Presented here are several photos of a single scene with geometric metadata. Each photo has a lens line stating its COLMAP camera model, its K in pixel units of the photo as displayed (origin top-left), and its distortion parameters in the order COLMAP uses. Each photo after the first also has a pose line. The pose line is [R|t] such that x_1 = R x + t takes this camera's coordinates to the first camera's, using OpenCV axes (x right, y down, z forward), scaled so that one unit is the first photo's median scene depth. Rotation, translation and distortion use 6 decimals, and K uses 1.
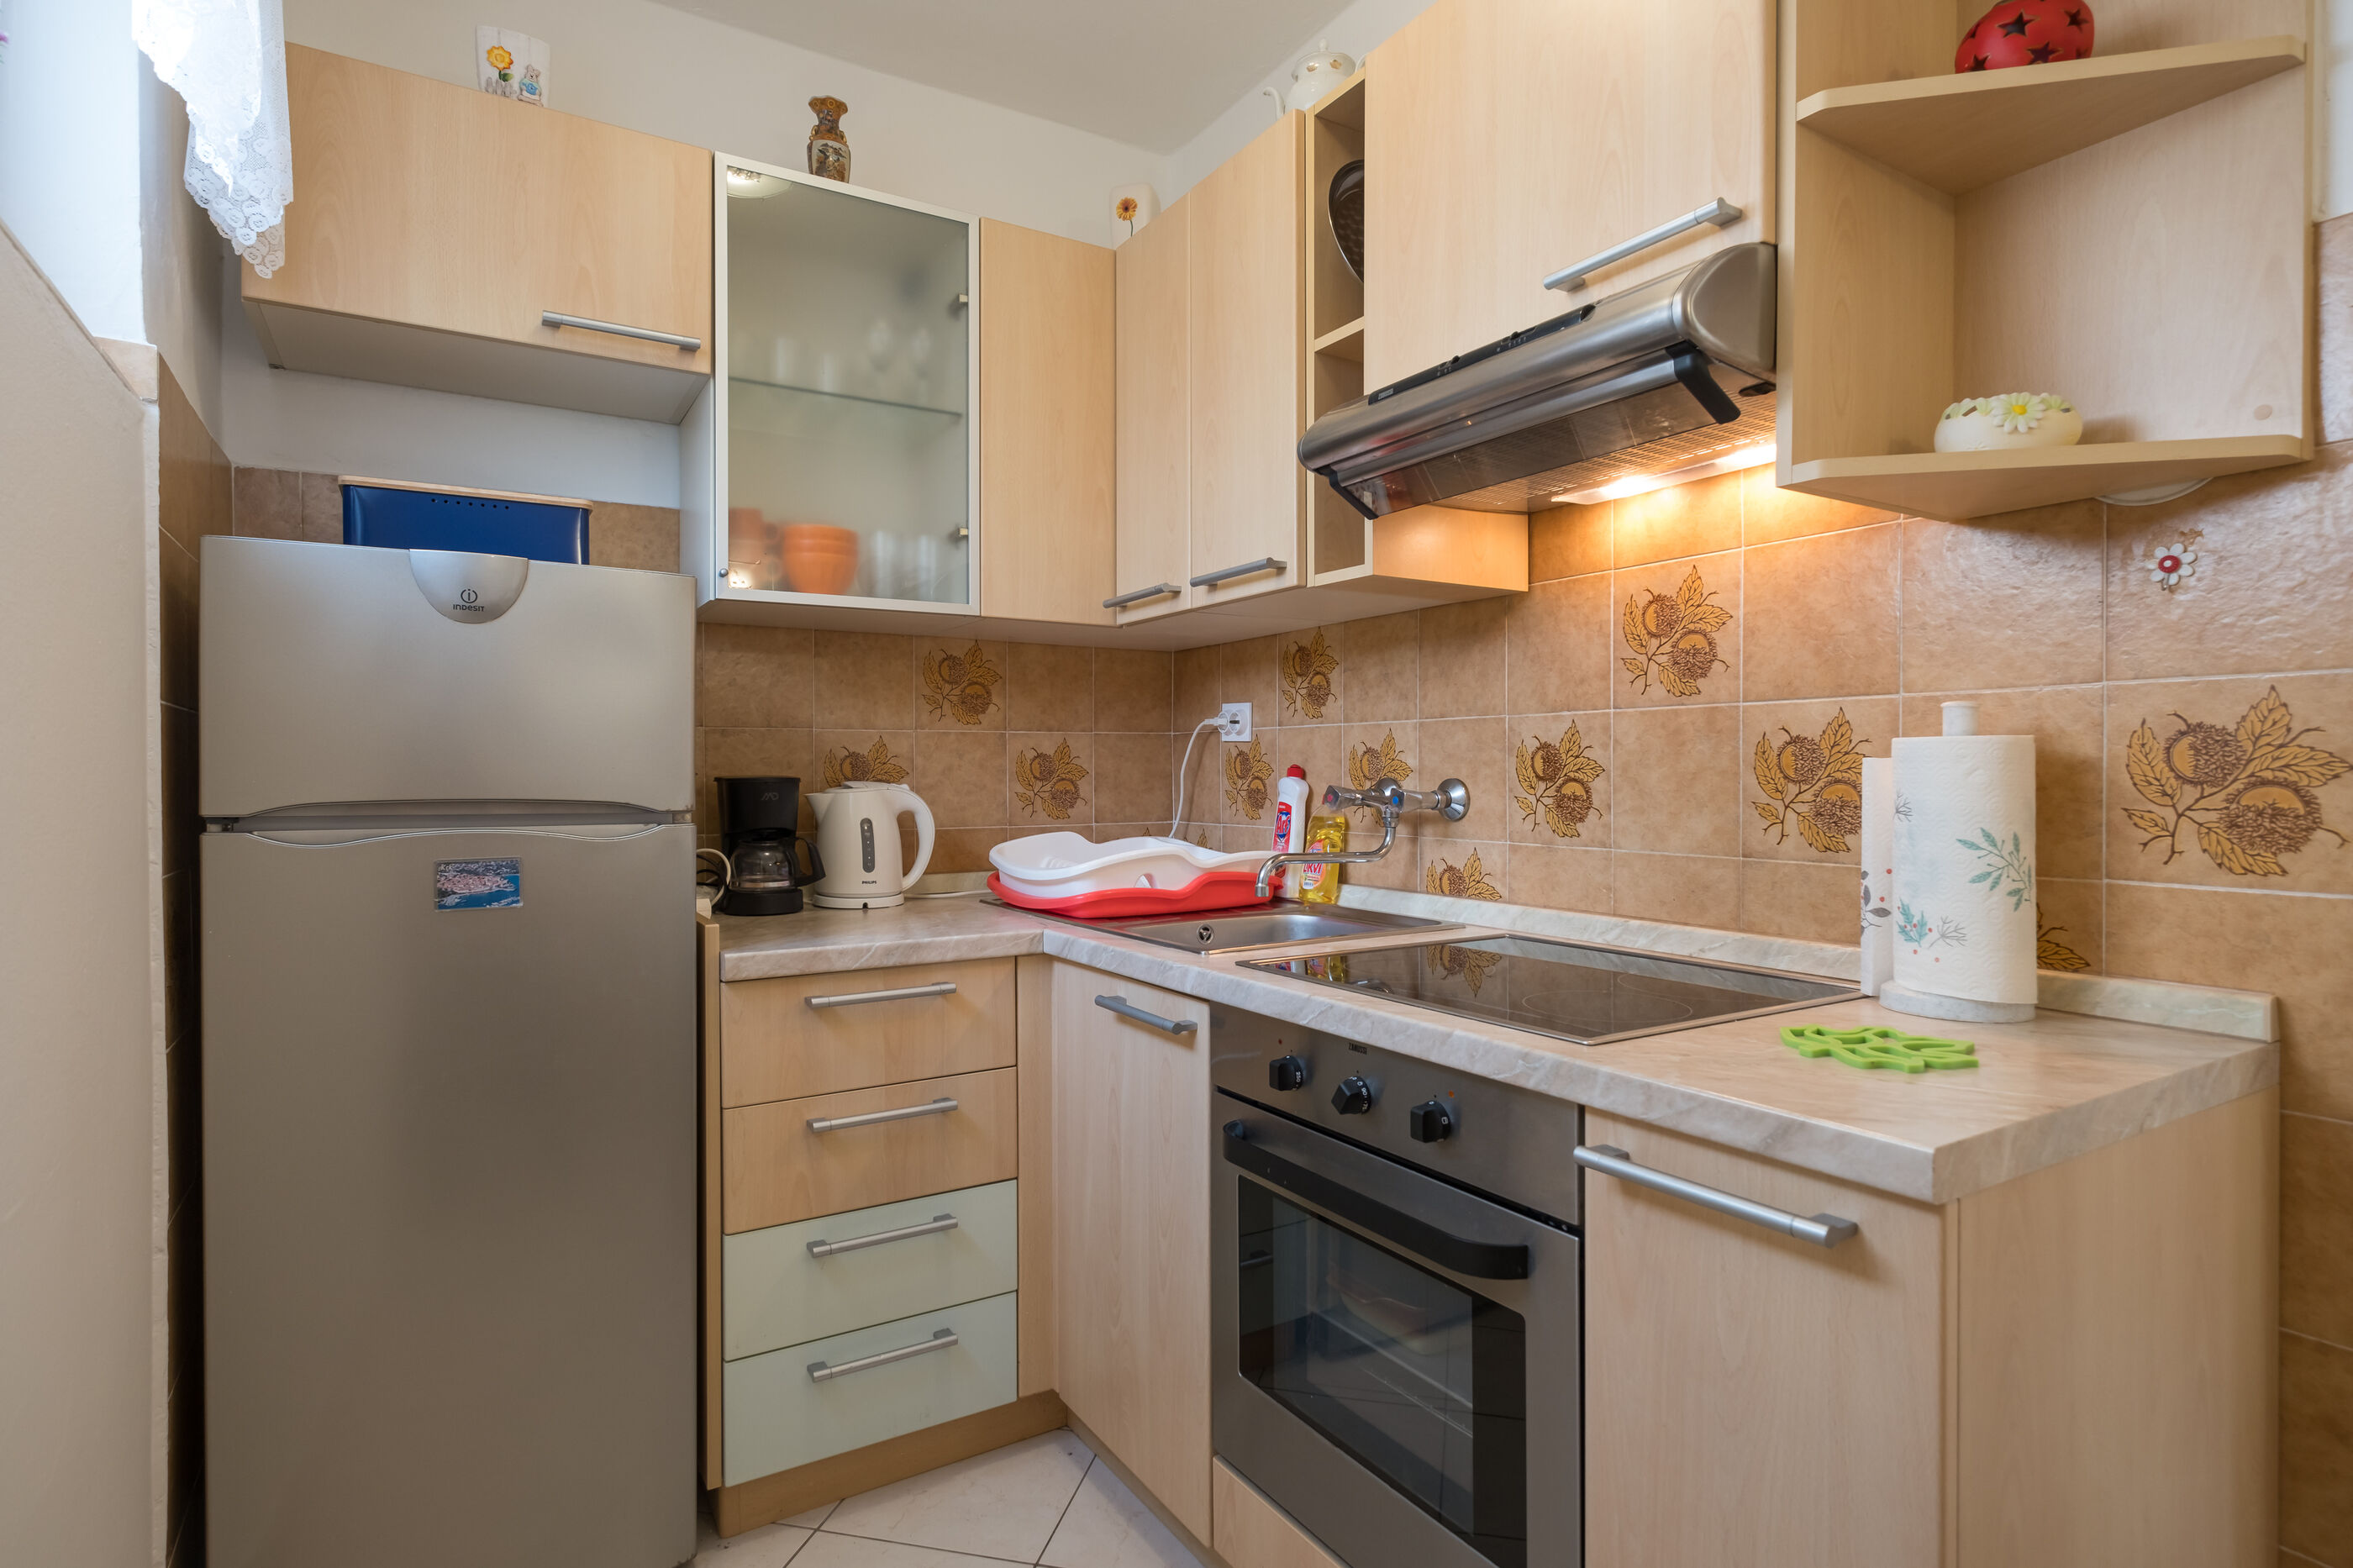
lens RADIAL K [[1202.3, 0, 1176.5], [0, 1202.3, 784.0], [0, 0, 1]] dist [-0.000835, -0.001307]
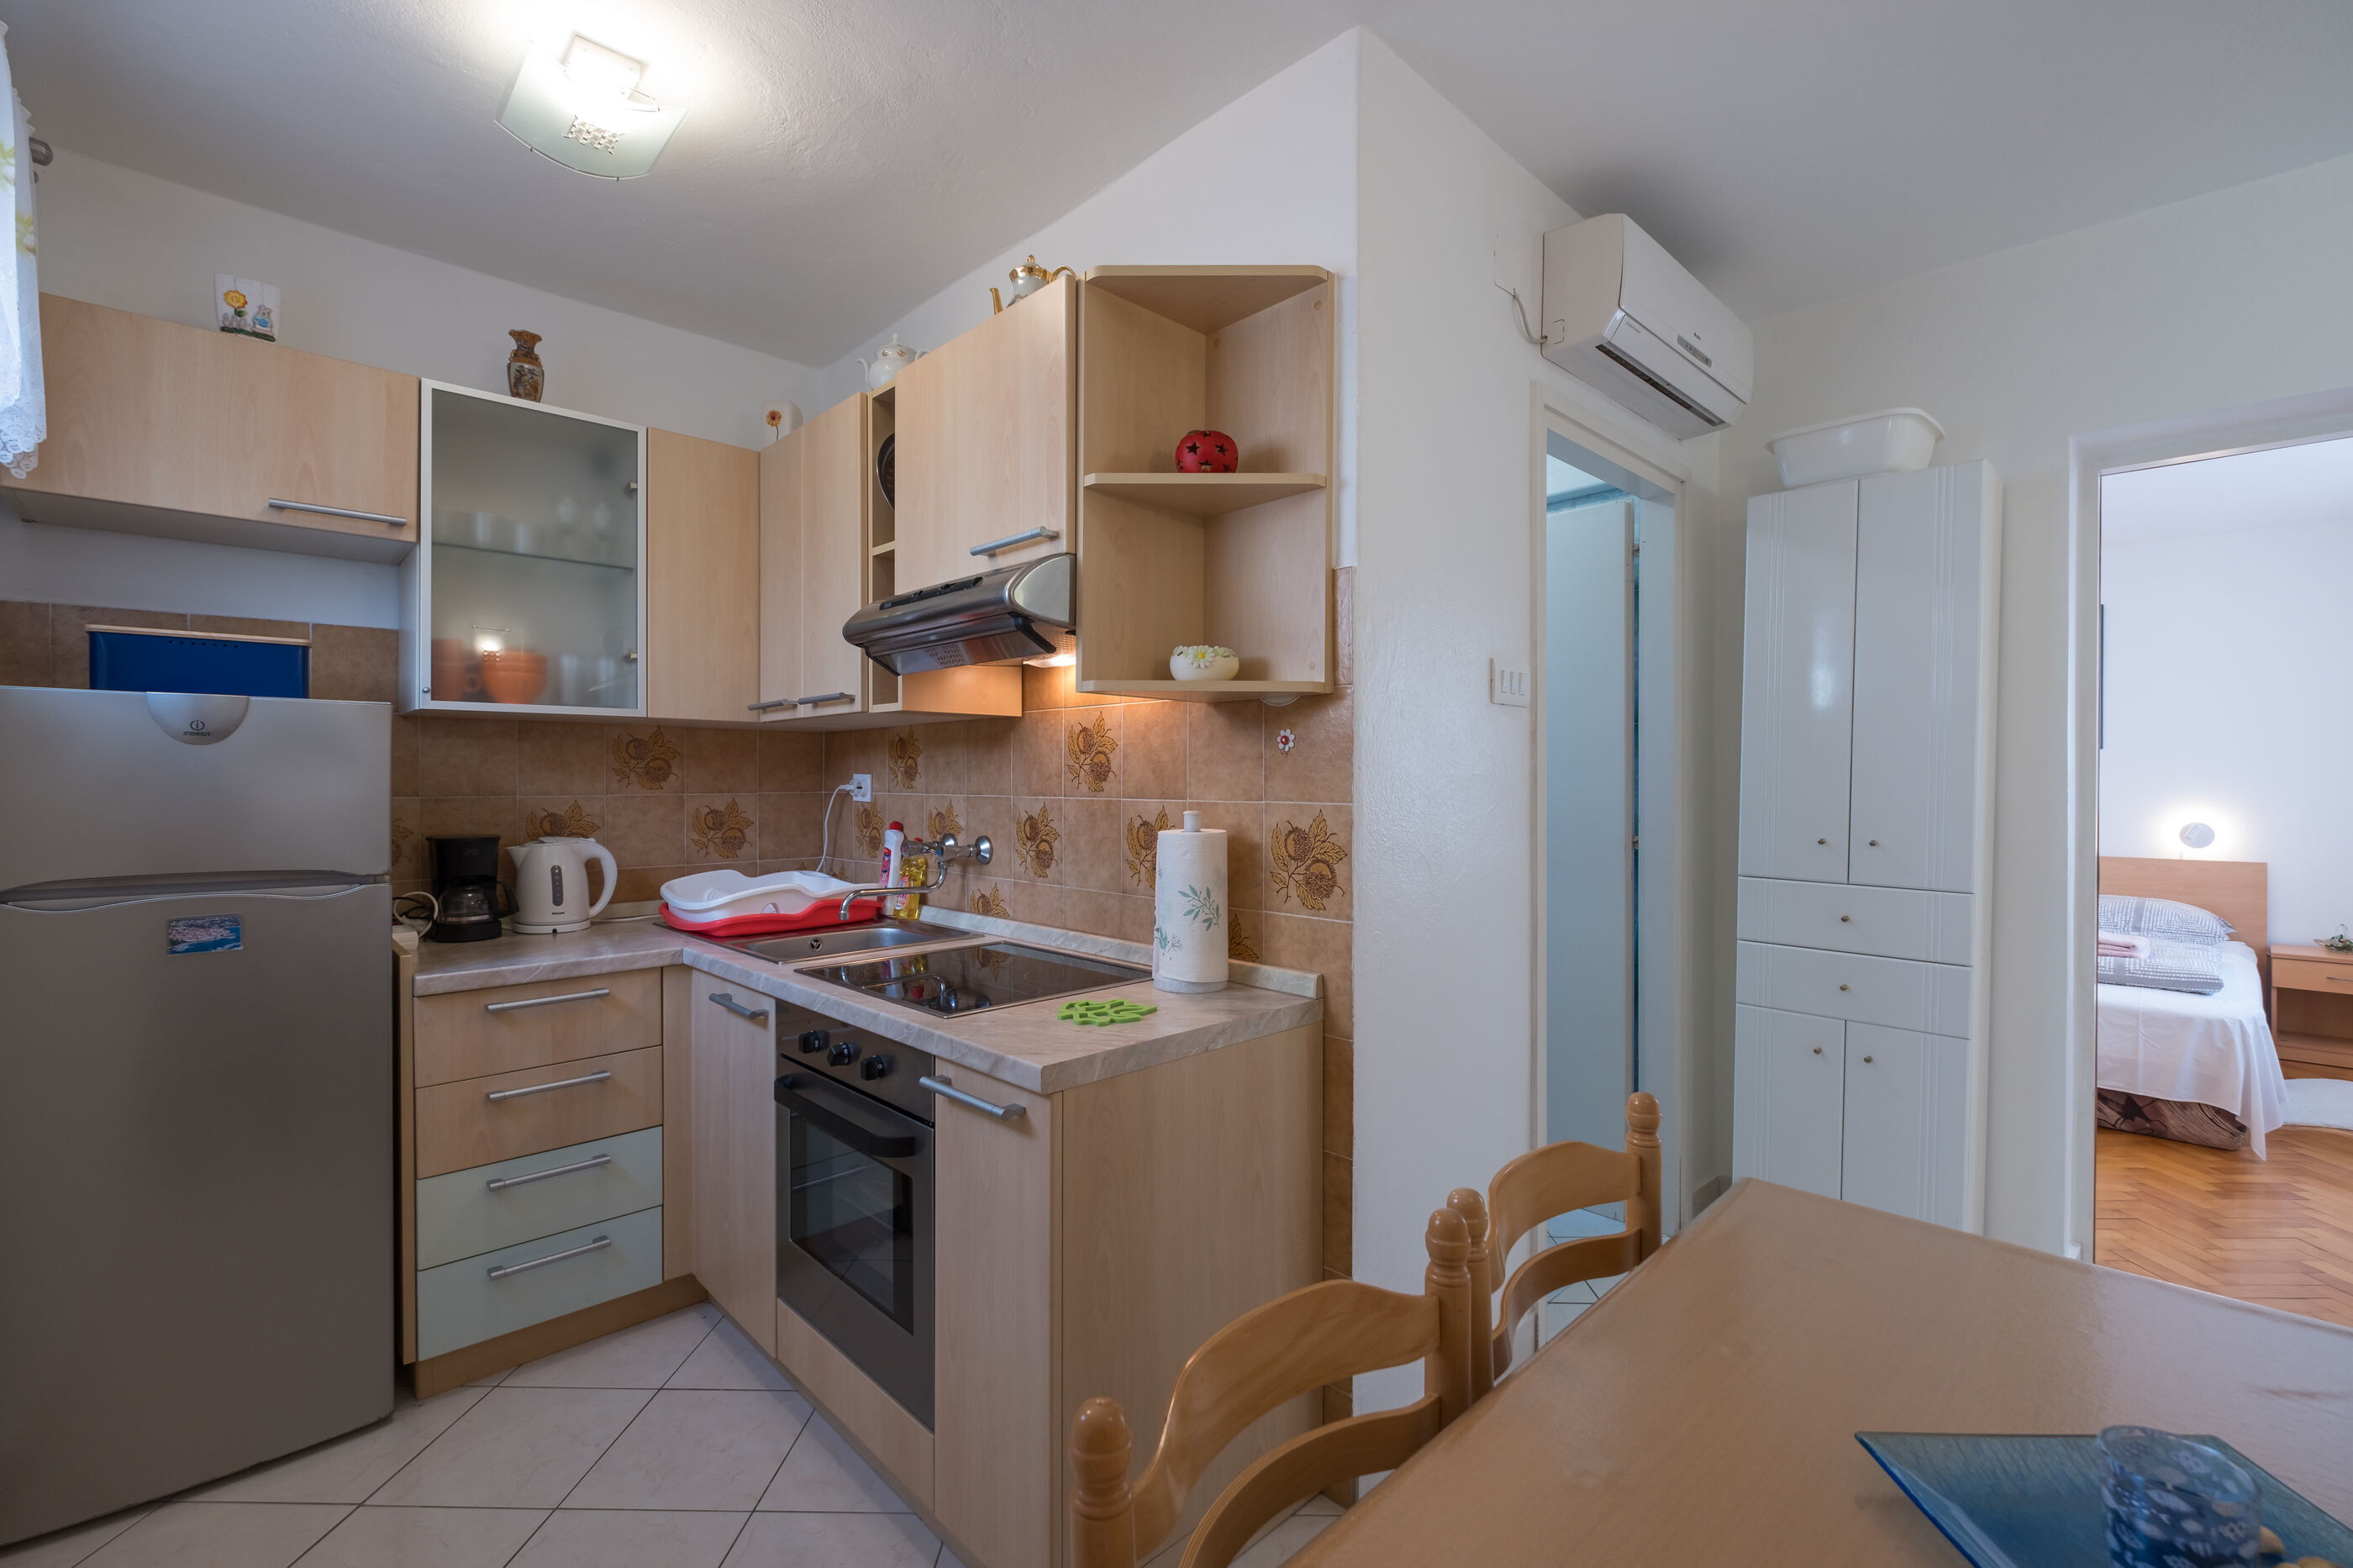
lens RADIAL K [[999.9, 0, 1176.5], [0, 999.9, 784.0], [0, 0, 1]] dist [-0.001533, -0.005112]
pose [[0.975181, 0.000991, 0.221409, 0.221579], [0.000260, 0.999984, -0.005623, -0.073048], [-0.221411, 0.005541, 0.975165, -0.312592]]
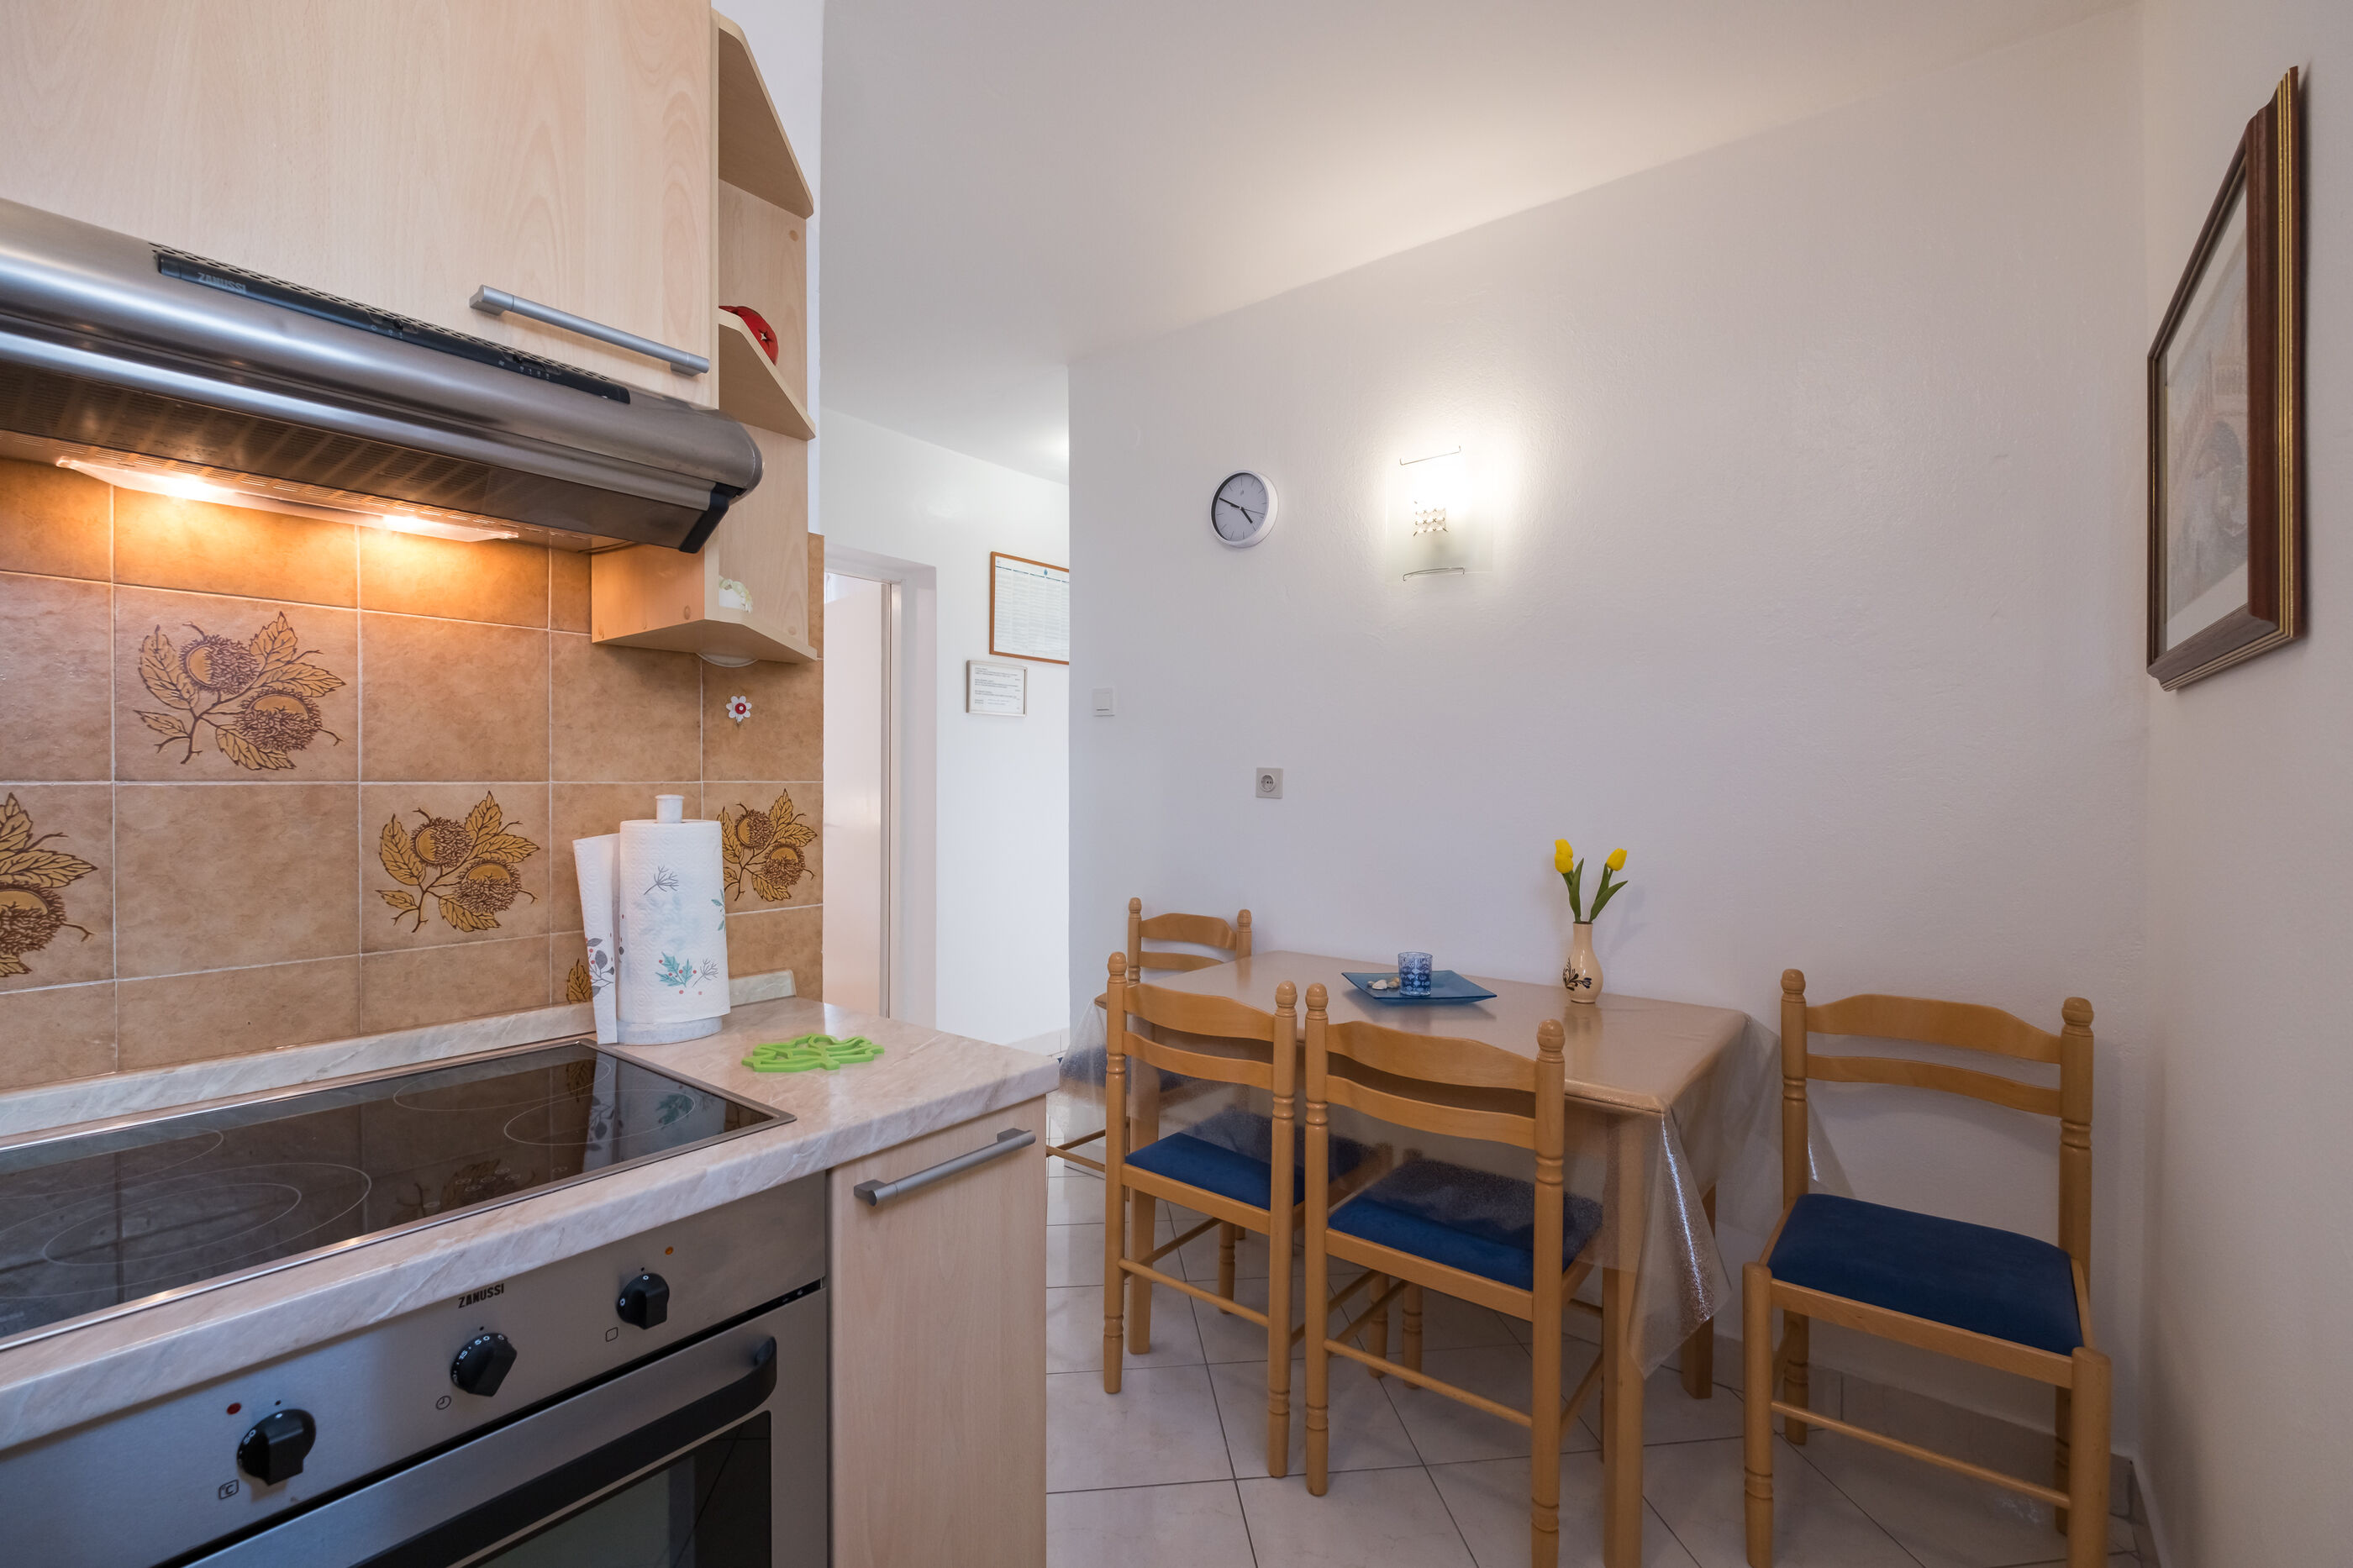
lens RADIAL K [[1019.3, 0, 1176.5], [0, 1019.3, 784.0], [0, 0, 1]] dist [0.000233, -0.005893]
pose [[-0.354165, -0.003041, 0.935178, -0.419821], [0.007313, 0.999955, 0.006021, -0.060446], [-0.935154, 0.008971, -0.354127, 0.639407]]
